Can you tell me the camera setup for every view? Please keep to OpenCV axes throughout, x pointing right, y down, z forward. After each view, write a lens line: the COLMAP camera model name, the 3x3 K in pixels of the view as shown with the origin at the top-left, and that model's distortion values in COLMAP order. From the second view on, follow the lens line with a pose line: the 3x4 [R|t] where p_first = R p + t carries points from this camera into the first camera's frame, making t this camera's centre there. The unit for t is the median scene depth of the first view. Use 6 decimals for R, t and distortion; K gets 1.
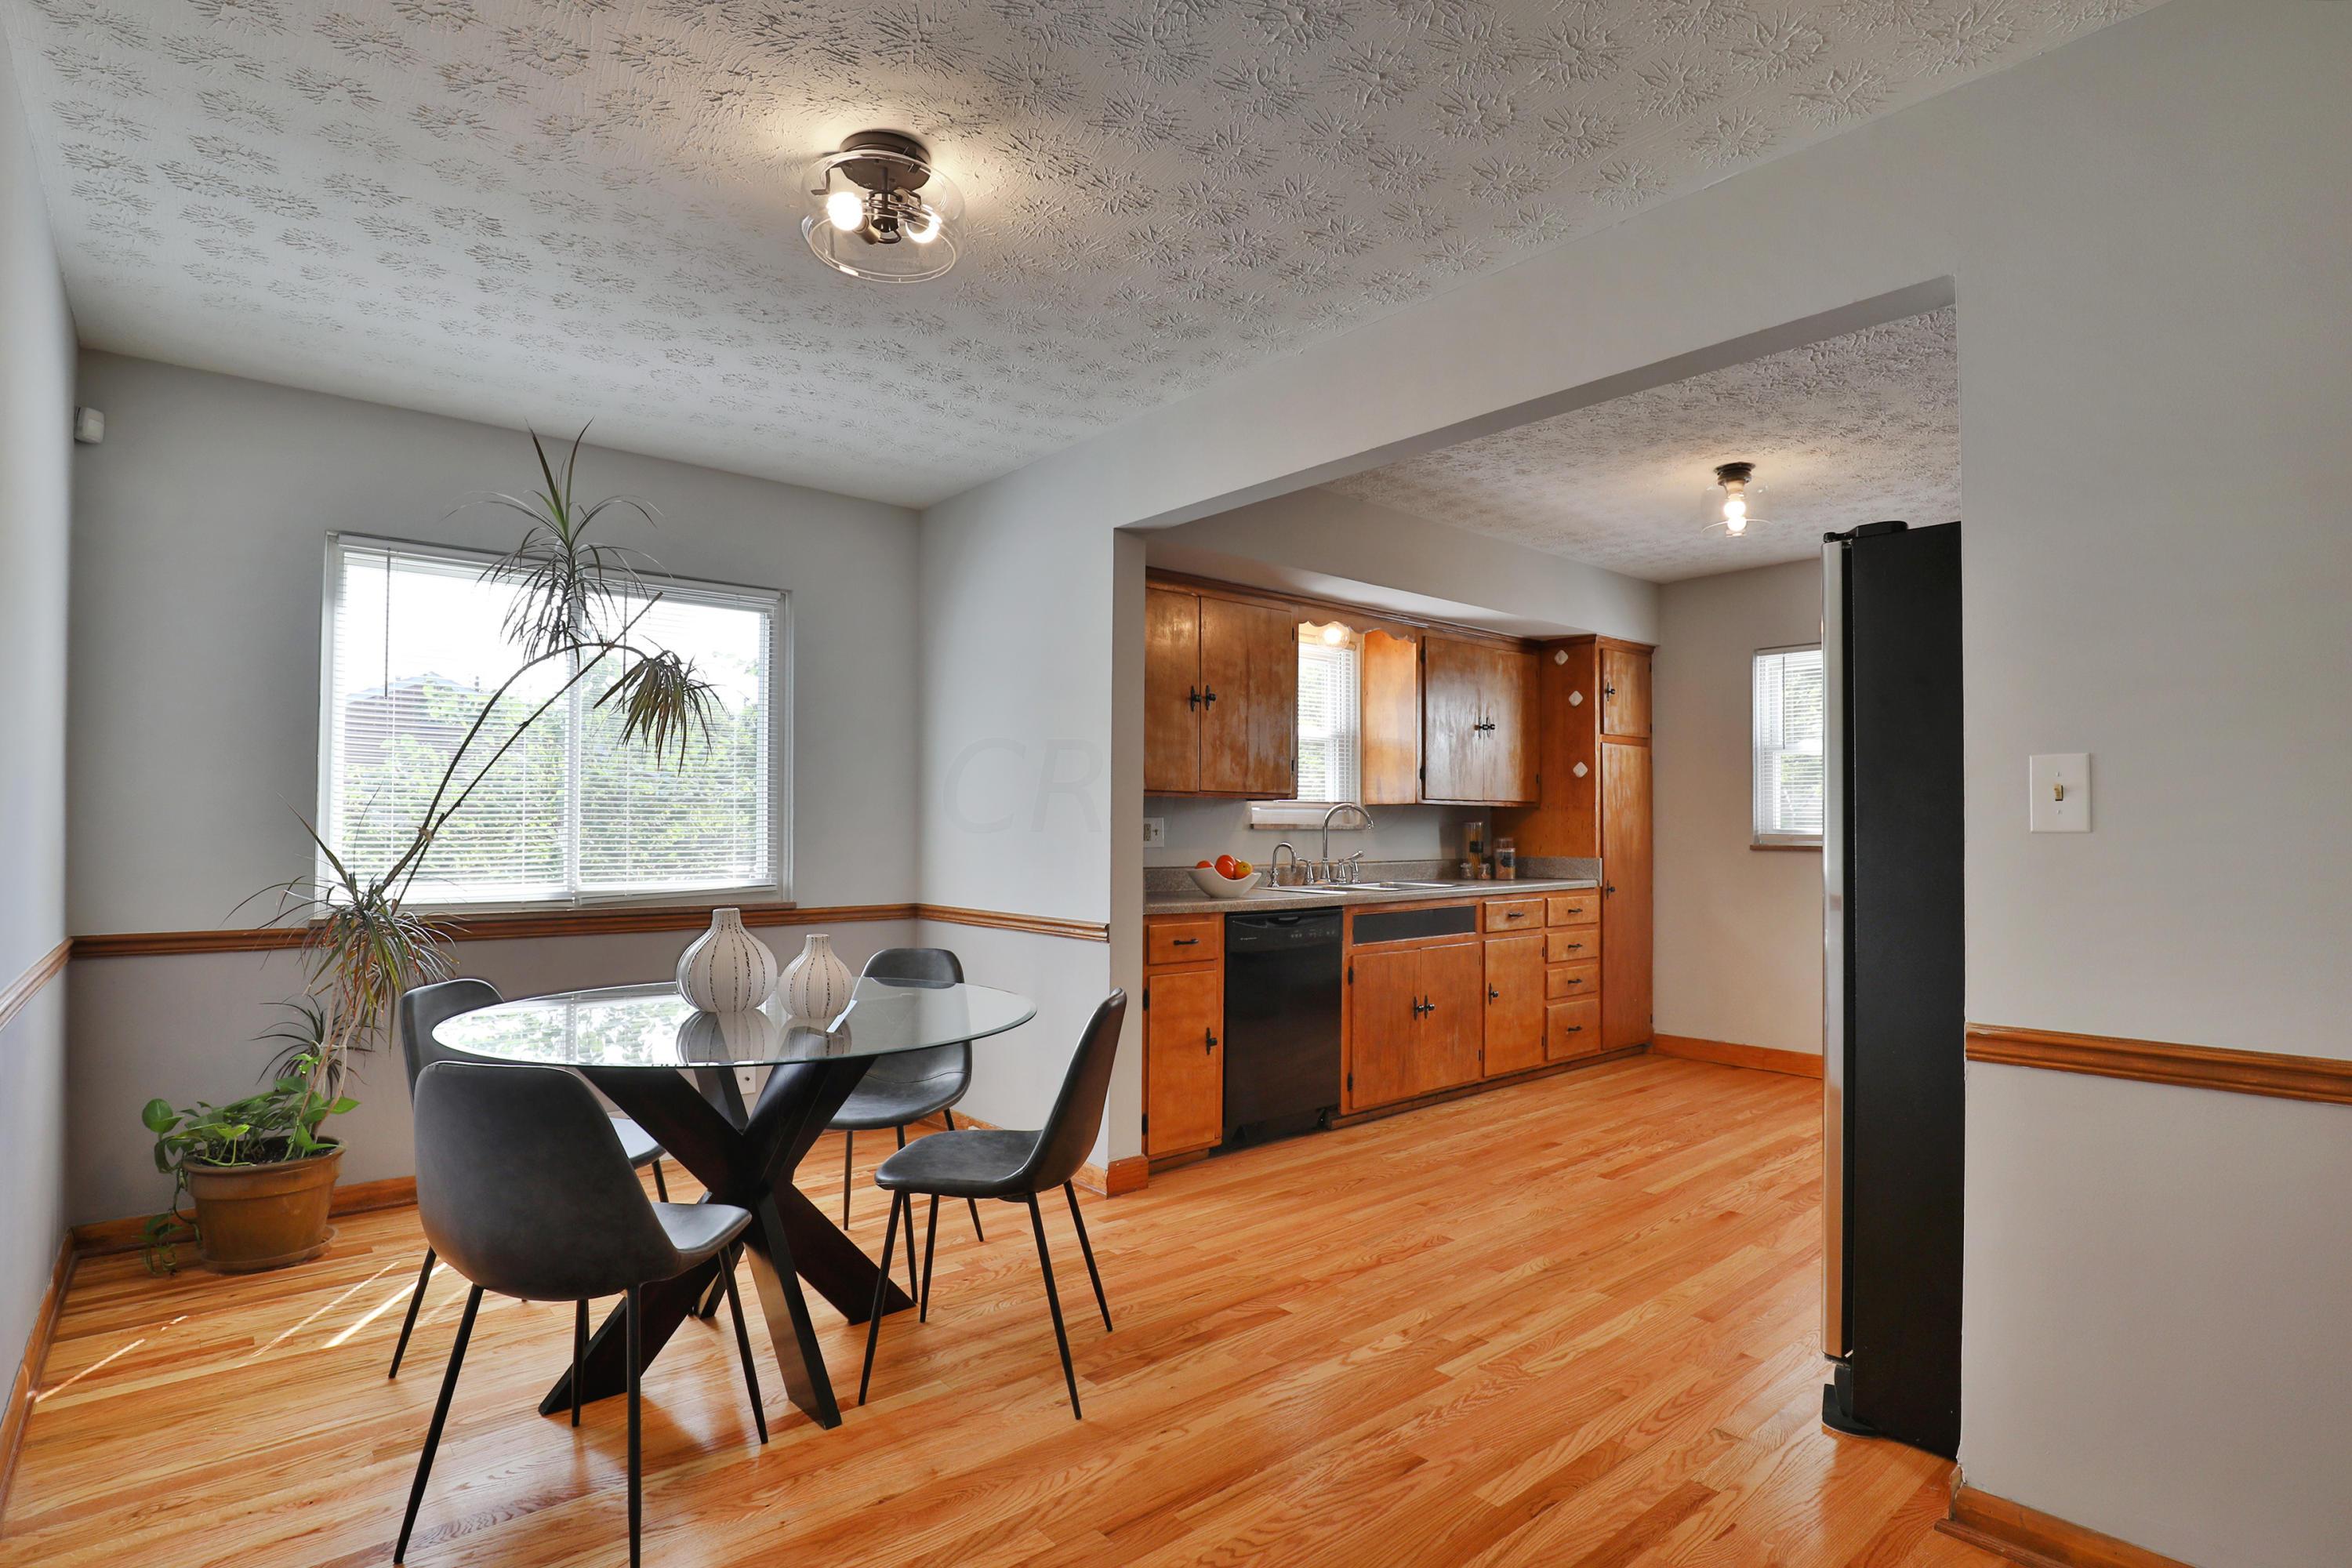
lens RADIAL K [[1144.8, 0, 1173.6], [0, 1144.8, 810.2], [0, 0, 1]] dist [-0.039277, 0.001113]
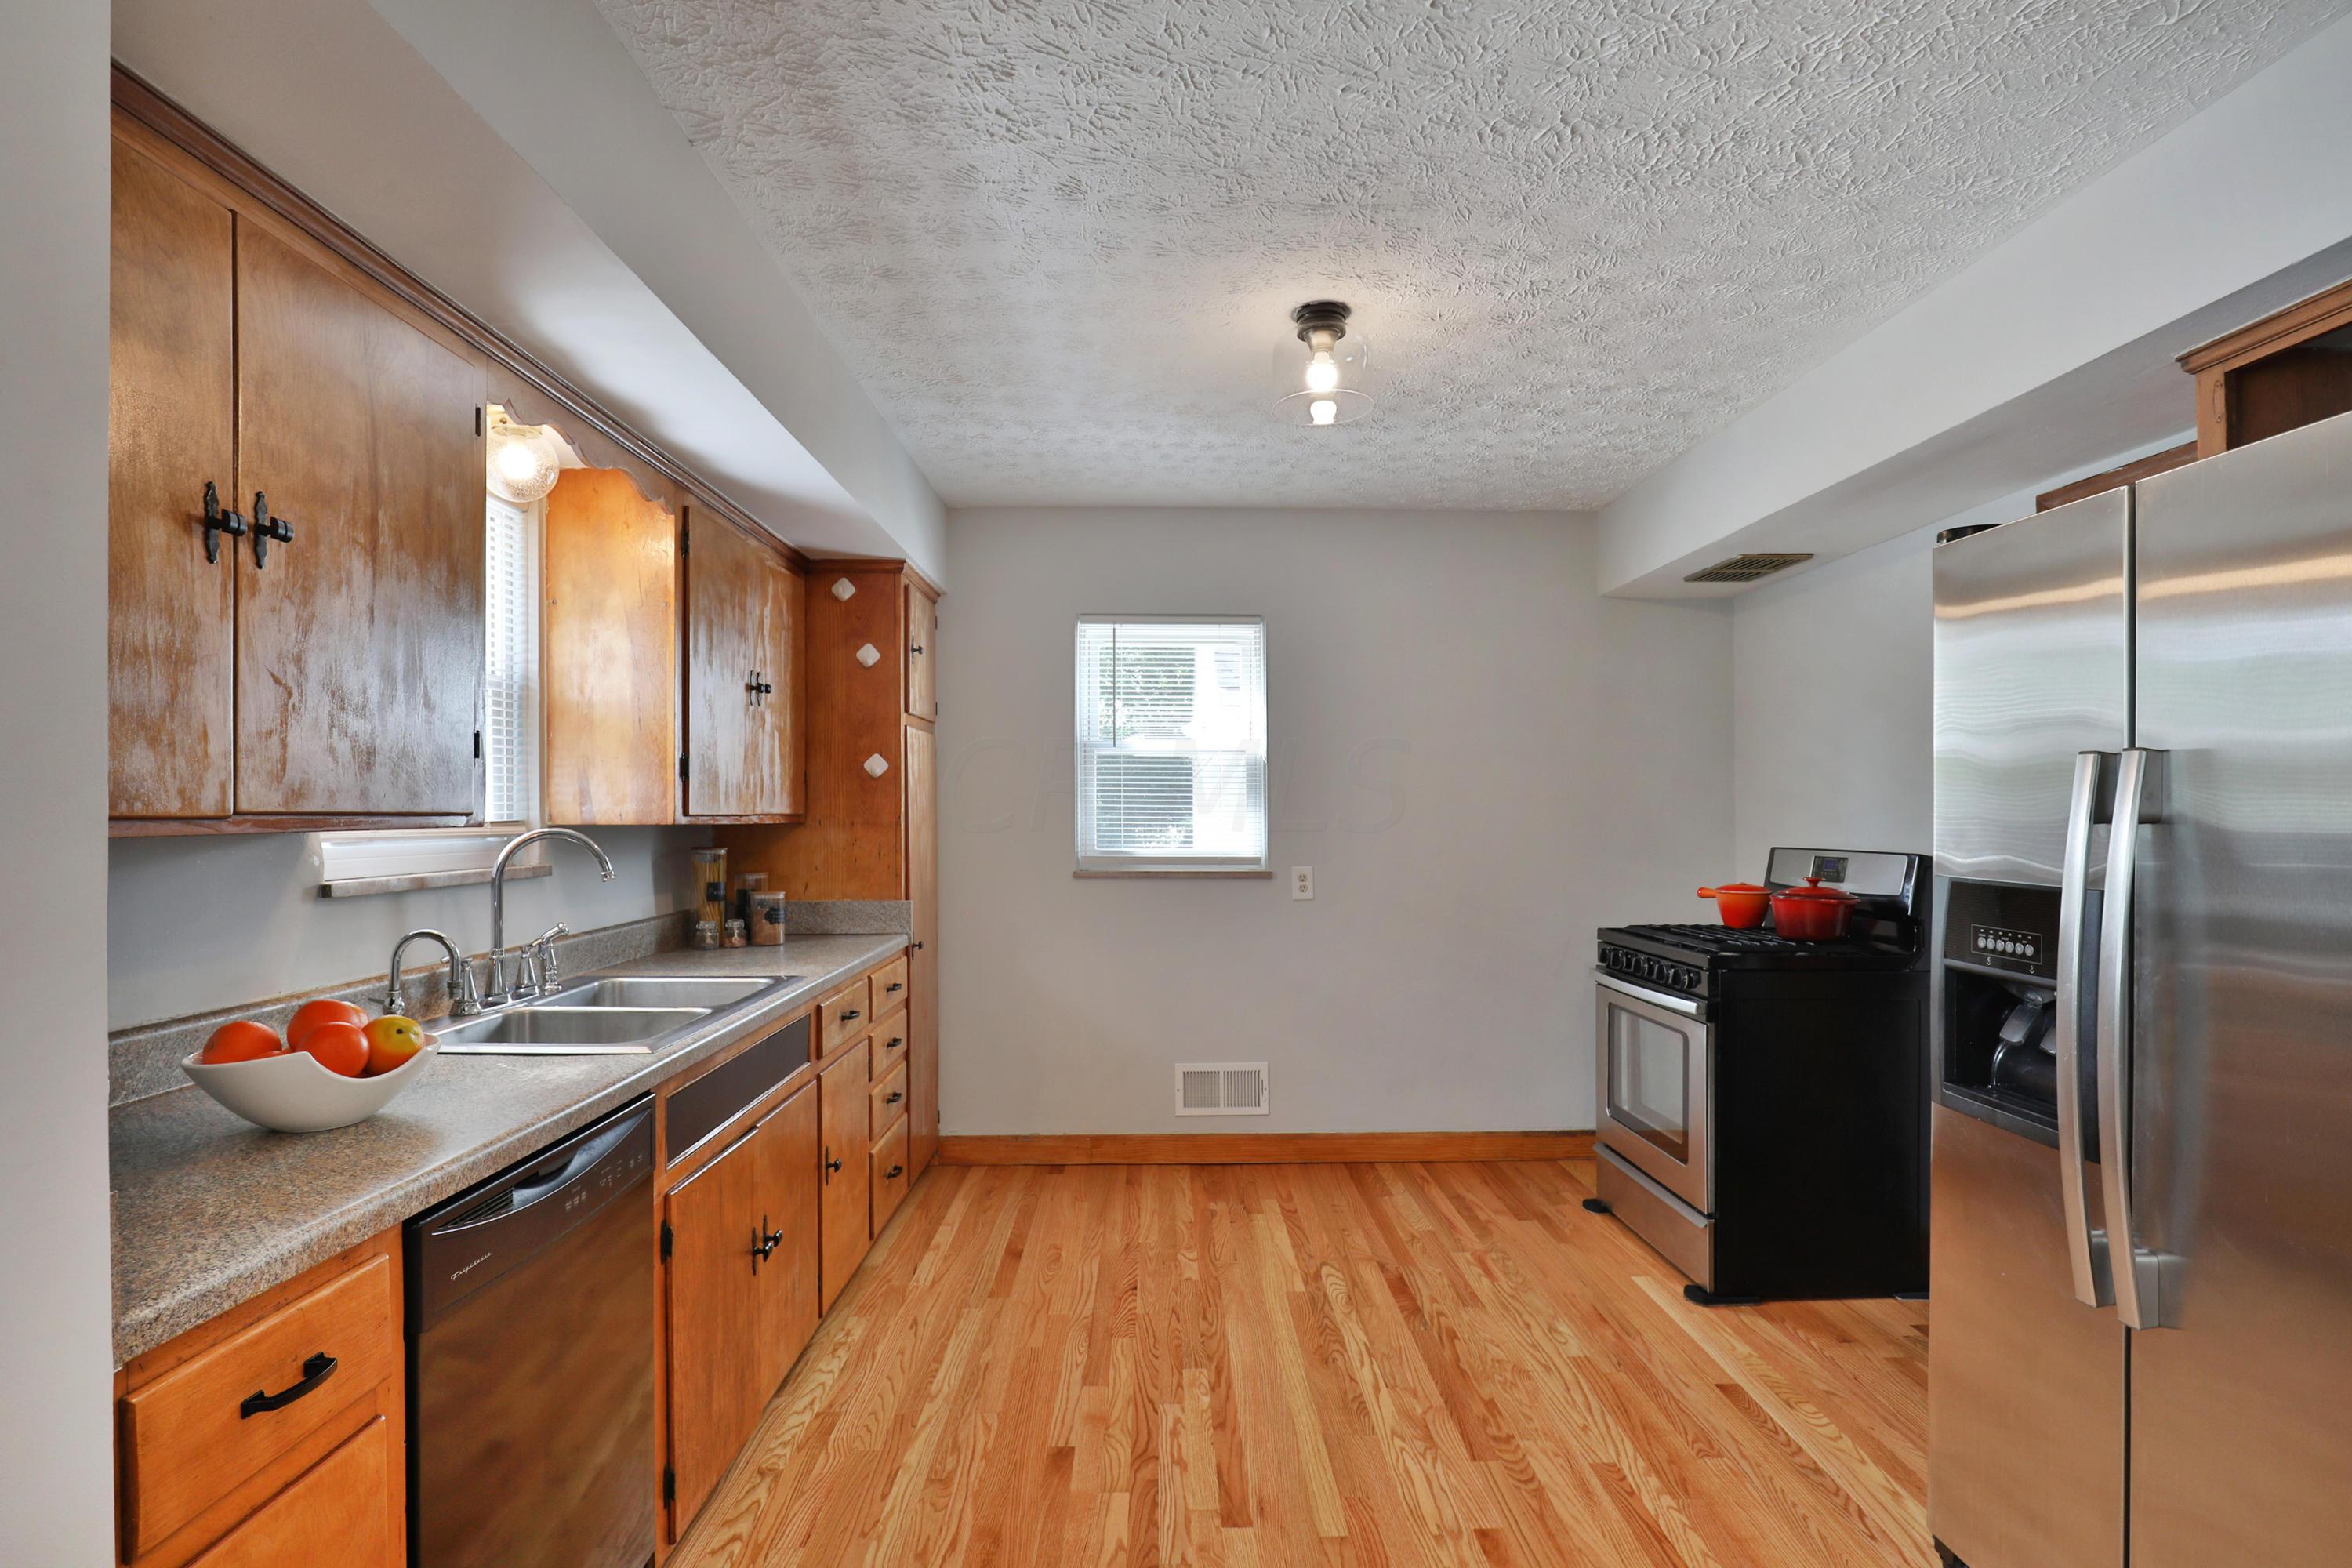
lens RADIAL K [[1144.8, 0, 1173.6], [0, 1144.8, 810.2], [0, 0, 1]] dist [-0.039277, 0.001113]
pose [[0.630763, -0.002227, 0.775972, -0.050543], [-0.007953, 0.999925, 0.009335, -0.021595], [-0.775935, -0.012060, 0.630698, 0.563068]]
